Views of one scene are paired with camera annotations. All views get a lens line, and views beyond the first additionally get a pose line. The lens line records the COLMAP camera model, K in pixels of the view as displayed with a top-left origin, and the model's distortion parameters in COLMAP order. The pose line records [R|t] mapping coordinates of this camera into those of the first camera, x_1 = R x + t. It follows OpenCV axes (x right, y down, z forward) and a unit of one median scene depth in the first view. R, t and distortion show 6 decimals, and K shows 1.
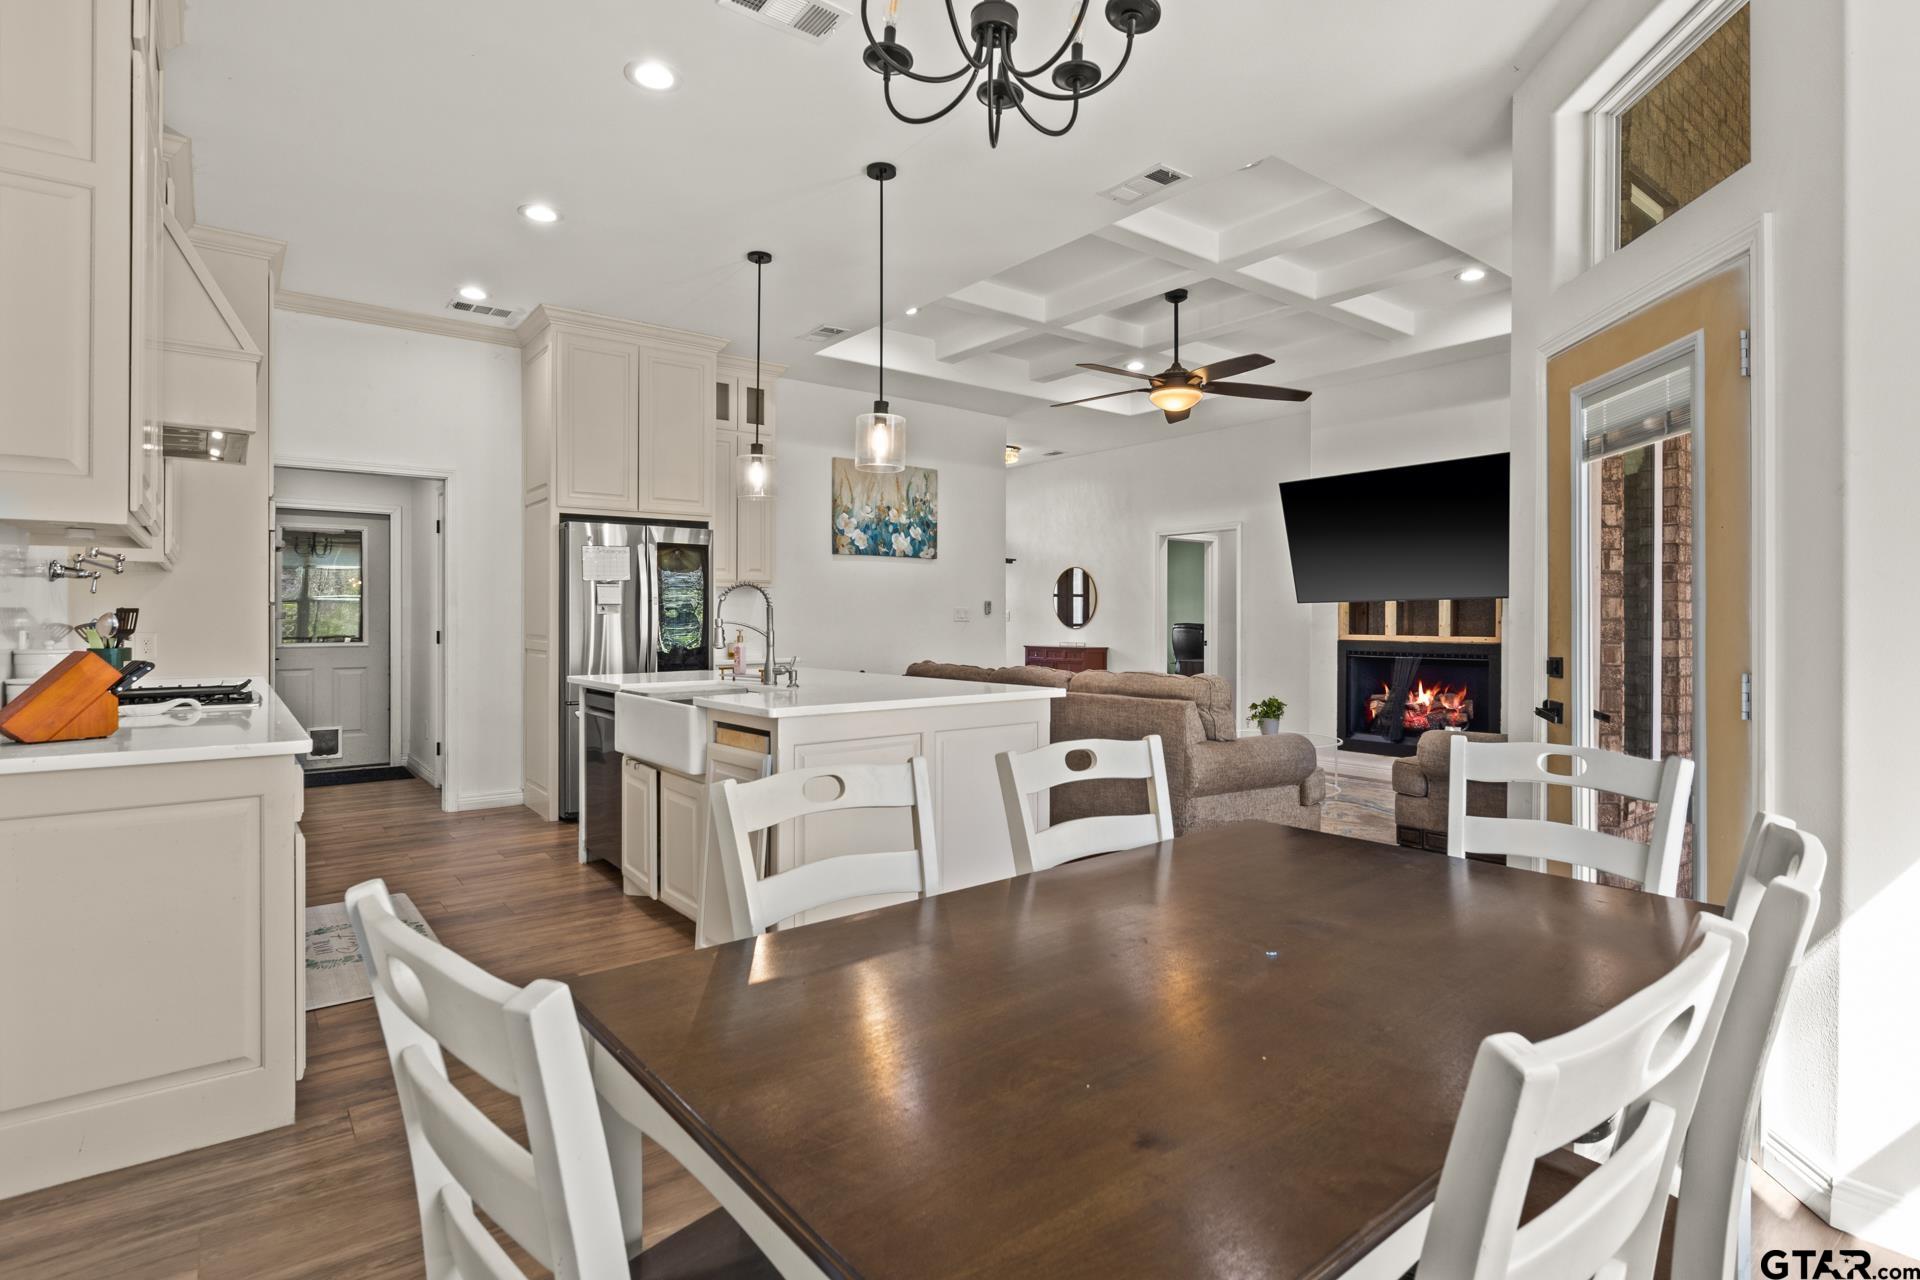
lens RADIAL K [[955.7, 0, 965.7], [0, 955.7, 619.4], [0, 0, 1]] dist [-0.003684, 0.000081]
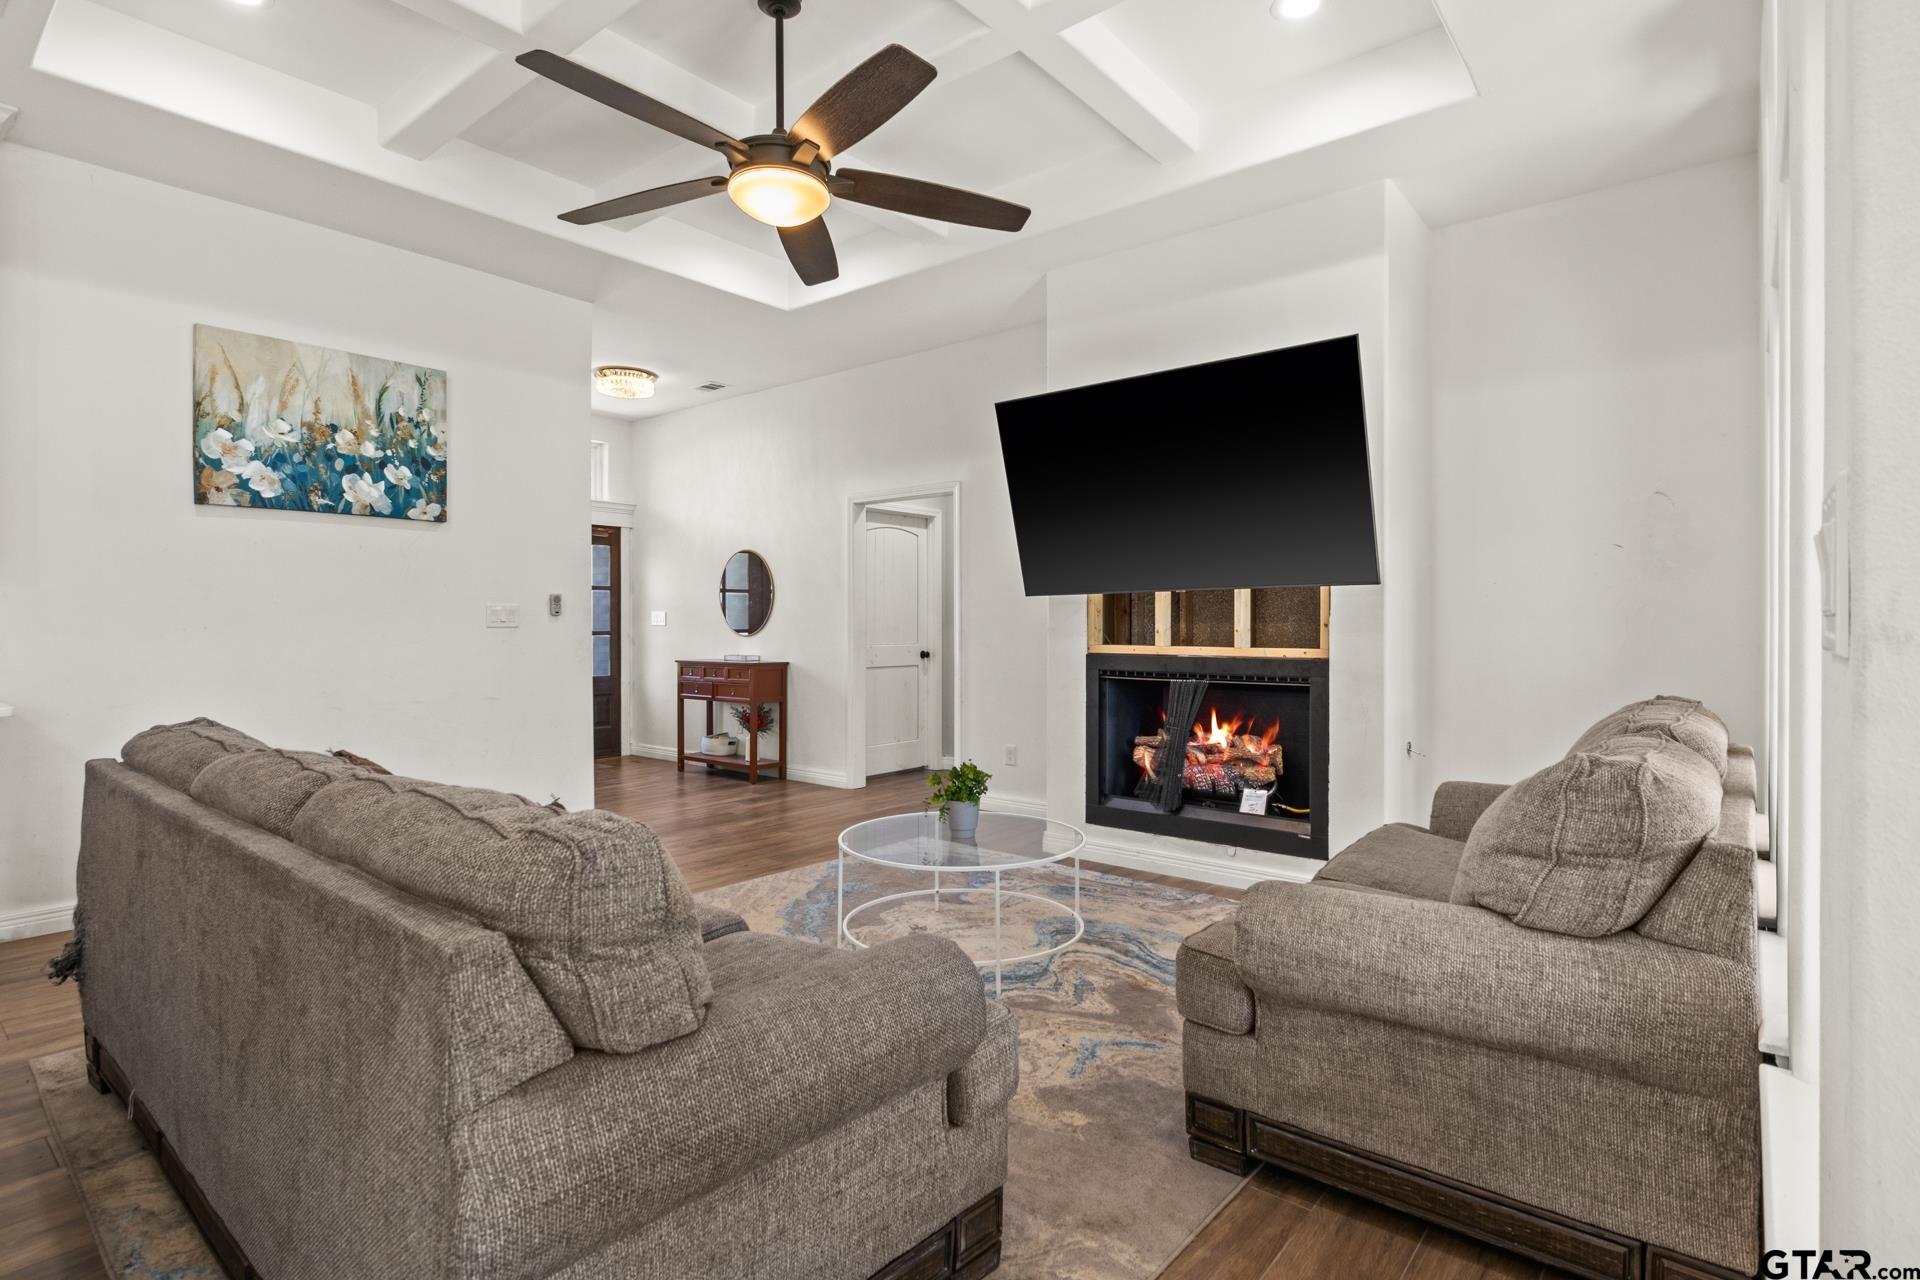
lens RADIAL K [[956.8, 0, 963.7], [0, 956.8, 624.7], [0, 0, 1]] dist [-0.001571, -0.000244]
pose [[0.975764, -0.005112, 0.218765, 0.164742], [0.004471, 0.999984, 0.003425, -0.000499], [-0.218779, -0.002363, 0.975772, 0.381645]]
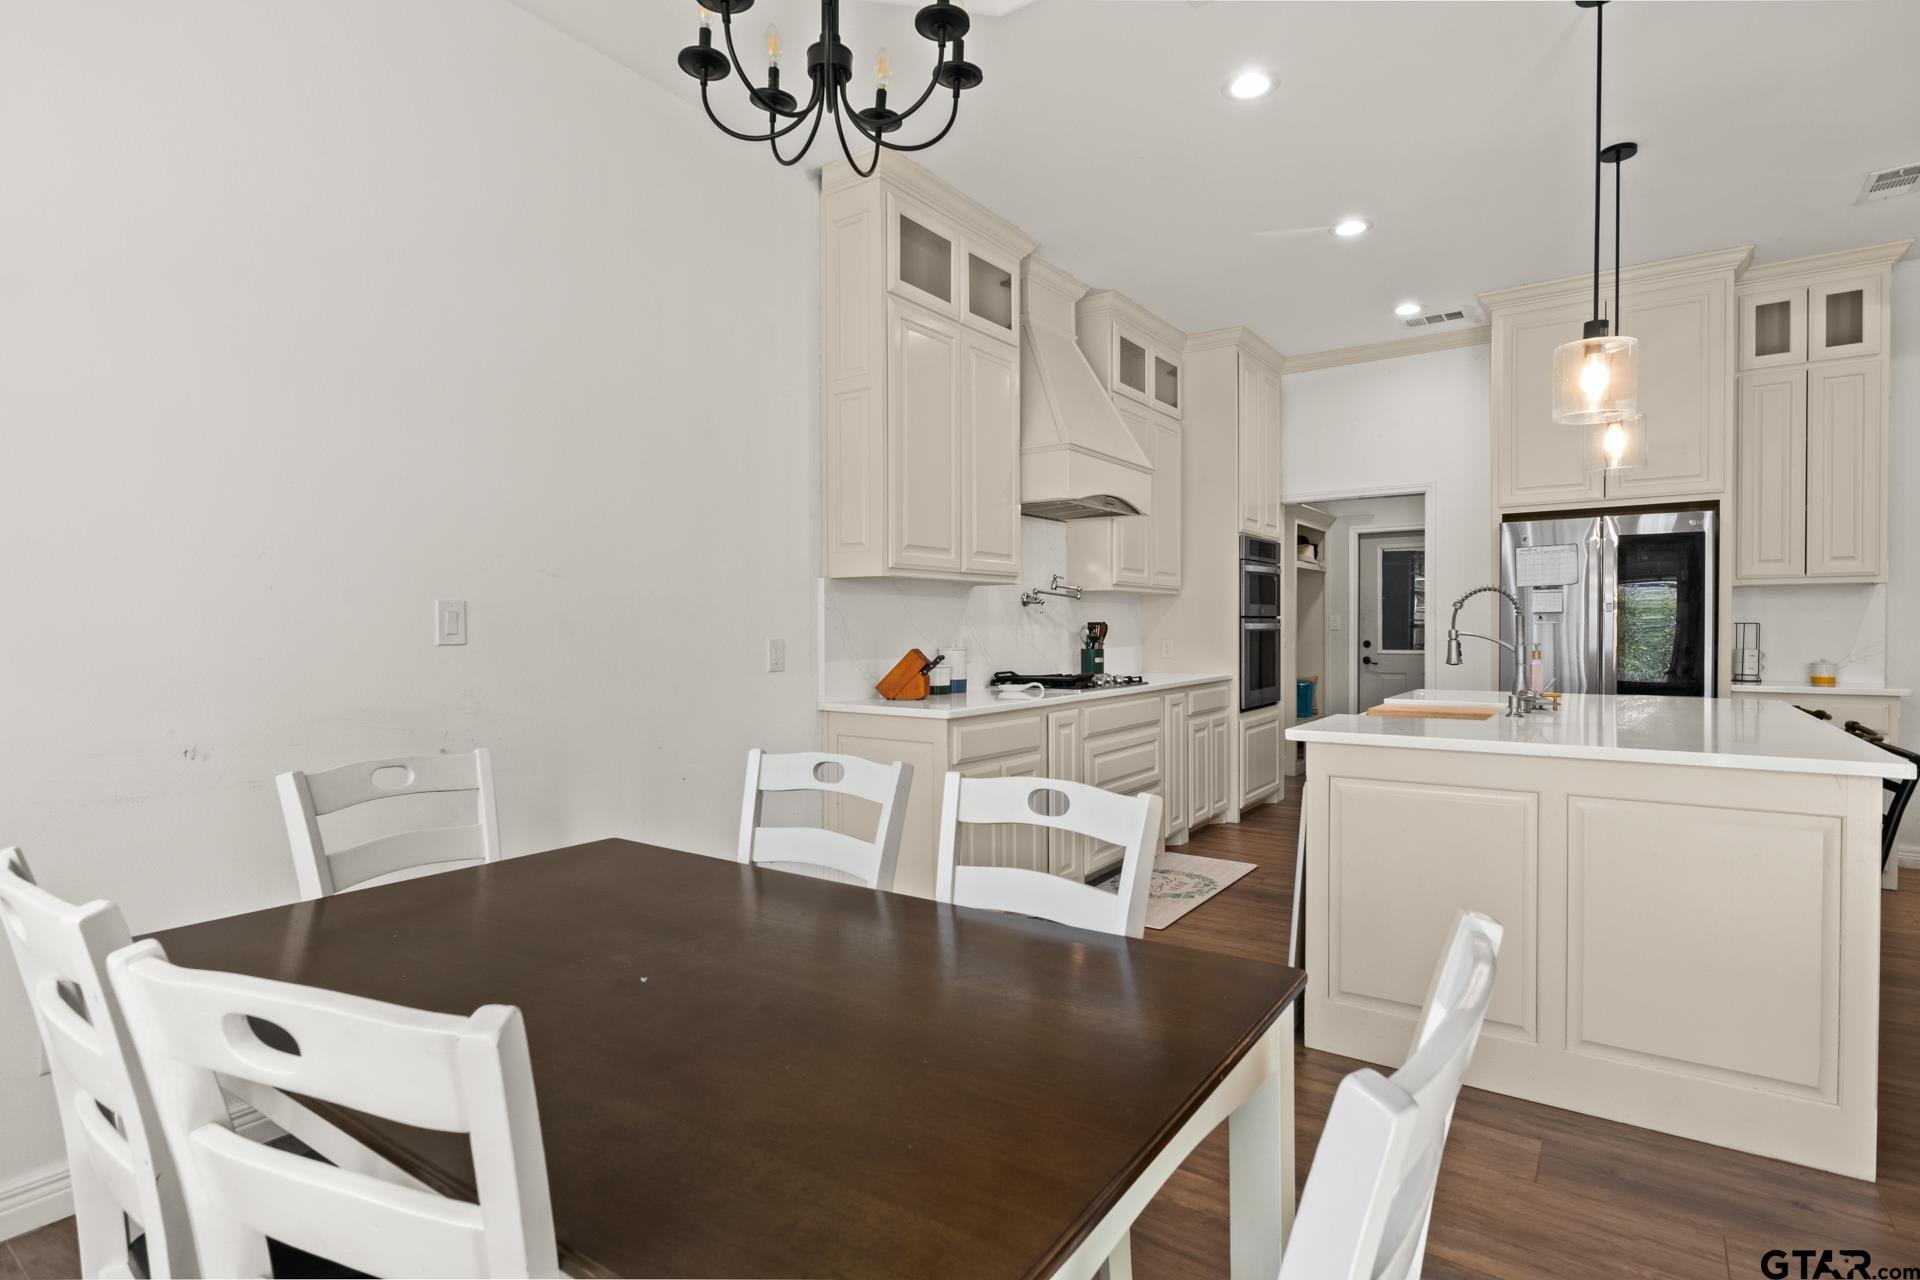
lens RADIAL K [[956.8, 0, 962.4], [0, 956.8, 635.6], [0, 0, 1]] dist [-0.001571, -0.000244]
pose [[0.292916, 0.004373, -0.956128, 0.226321], [0.001606, 0.999986, 0.005066, -0.000039], [0.956137, -0.003020, 0.292905, 0.174111]]
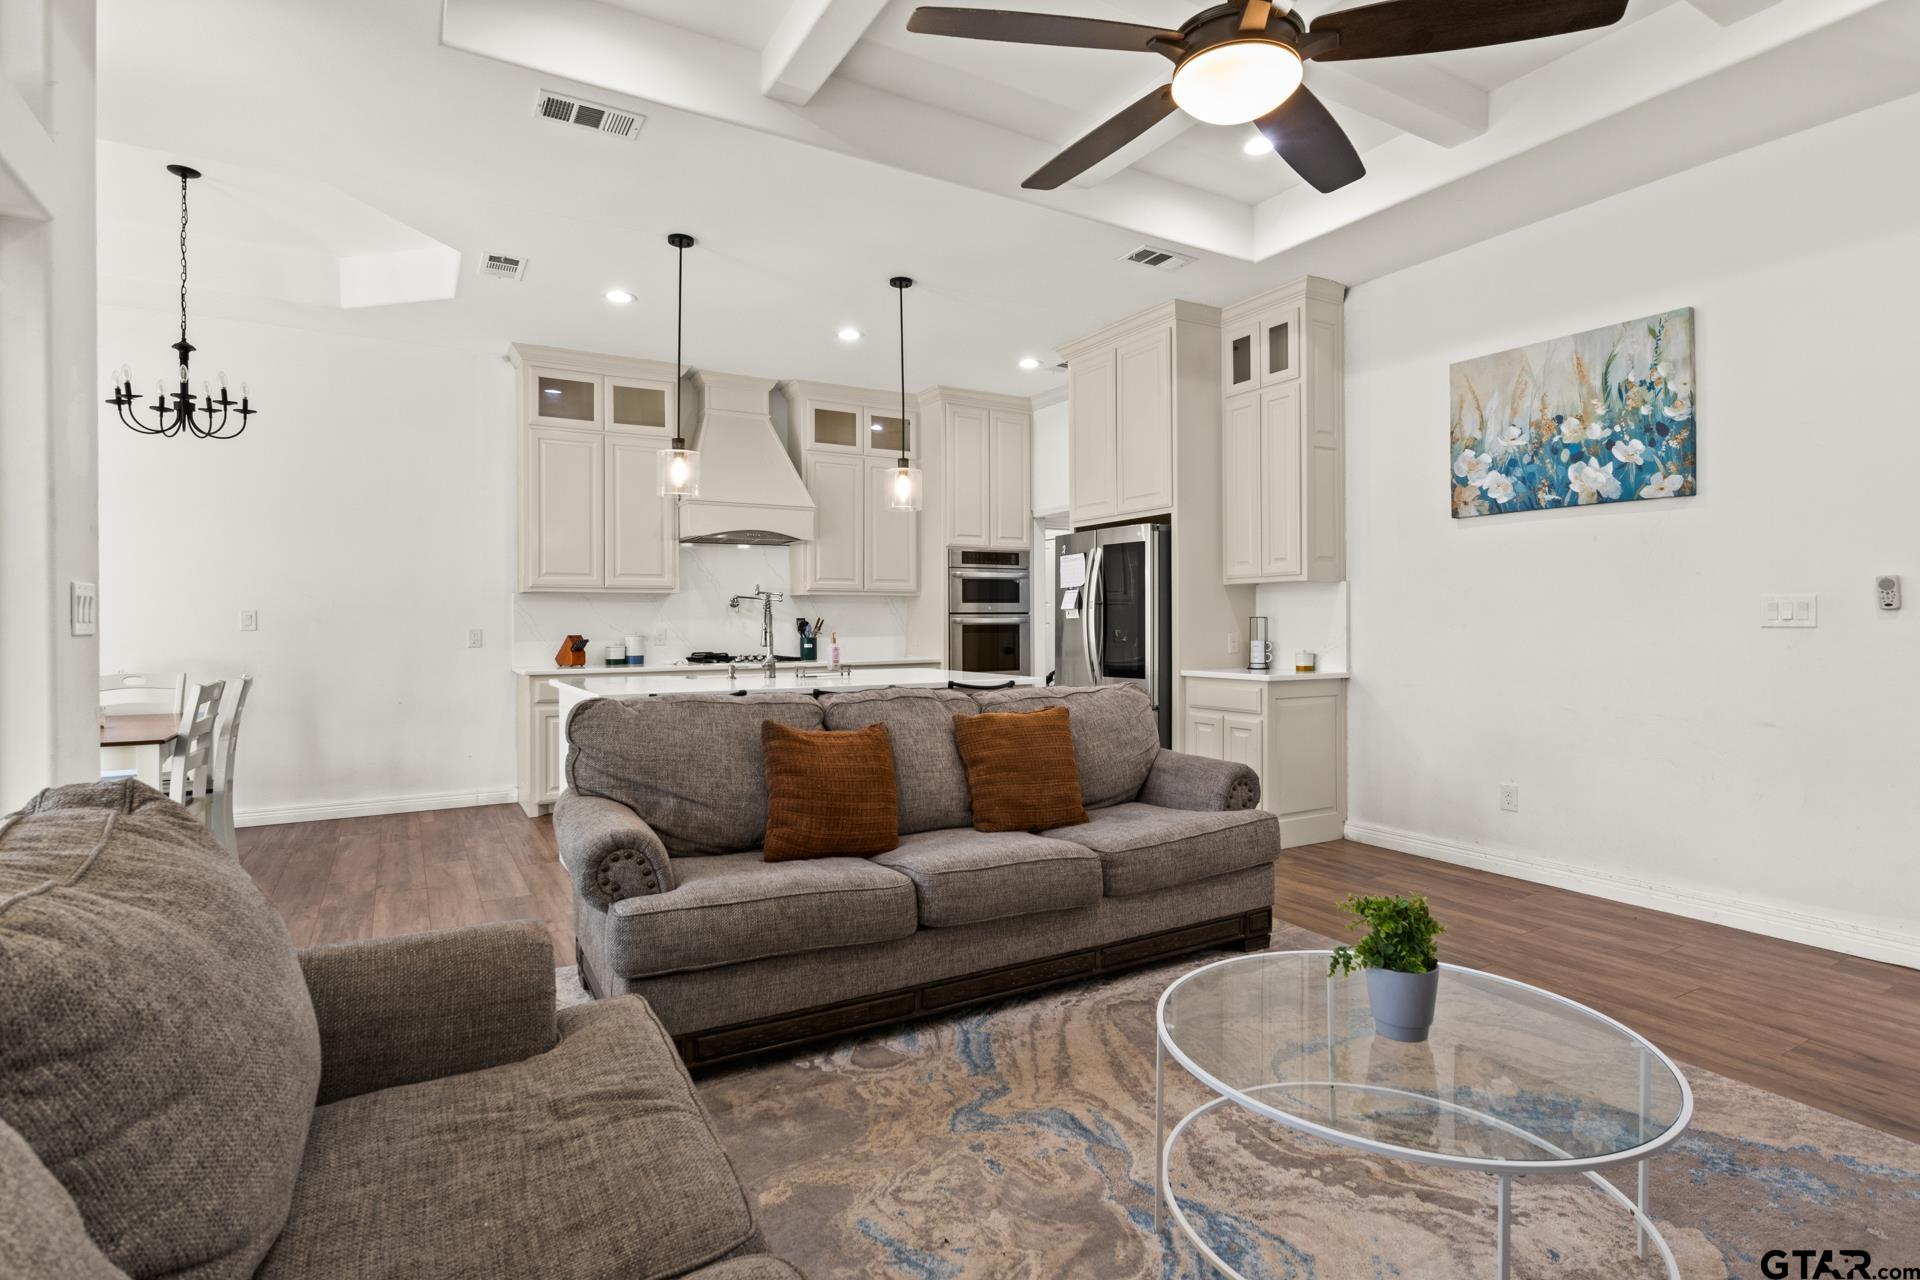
lens RADIAL K [[956.8, 0, 962.4], [0, 956.8, 622.5], [0, 0, 1]] dist [-0.001571, -0.000244]
pose [[-0.124669, -0.001688, -0.992197, 0.522881], [0.000931, 0.999998, -0.001818, 0.000305], [0.992198, -0.001151, -0.124667, 0.758760]]
